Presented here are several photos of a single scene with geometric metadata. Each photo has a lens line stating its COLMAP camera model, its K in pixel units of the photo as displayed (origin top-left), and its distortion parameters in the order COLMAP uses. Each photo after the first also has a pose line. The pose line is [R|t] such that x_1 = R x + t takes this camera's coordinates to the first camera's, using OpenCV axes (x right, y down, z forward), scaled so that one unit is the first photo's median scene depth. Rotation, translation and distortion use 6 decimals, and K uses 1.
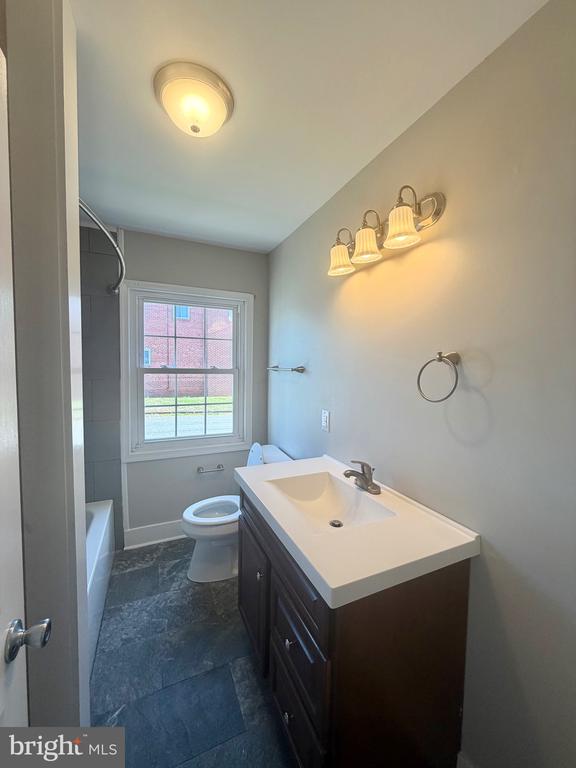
lens RADIAL K [[304.9, 0, 289.2], [0, 304.9, 381.4], [0, 0, 1]] dist [-0.003279, 0.000448]
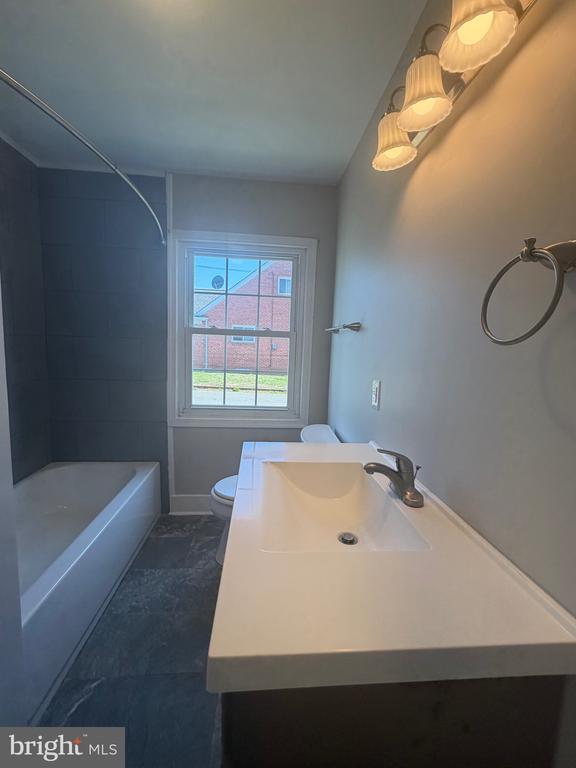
lens RADIAL K [[323.9, 0, 289.8], [0, 323.9, 381.9], [0, 0, 1]] dist [-0.001955, 0.000142]
pose [[0.938300, 0.059259, -0.340707, 0.162227], [-0.041119, 0.997337, 0.060227, 0.054747], [0.343369, -0.042502, 0.938239, 0.192501]]
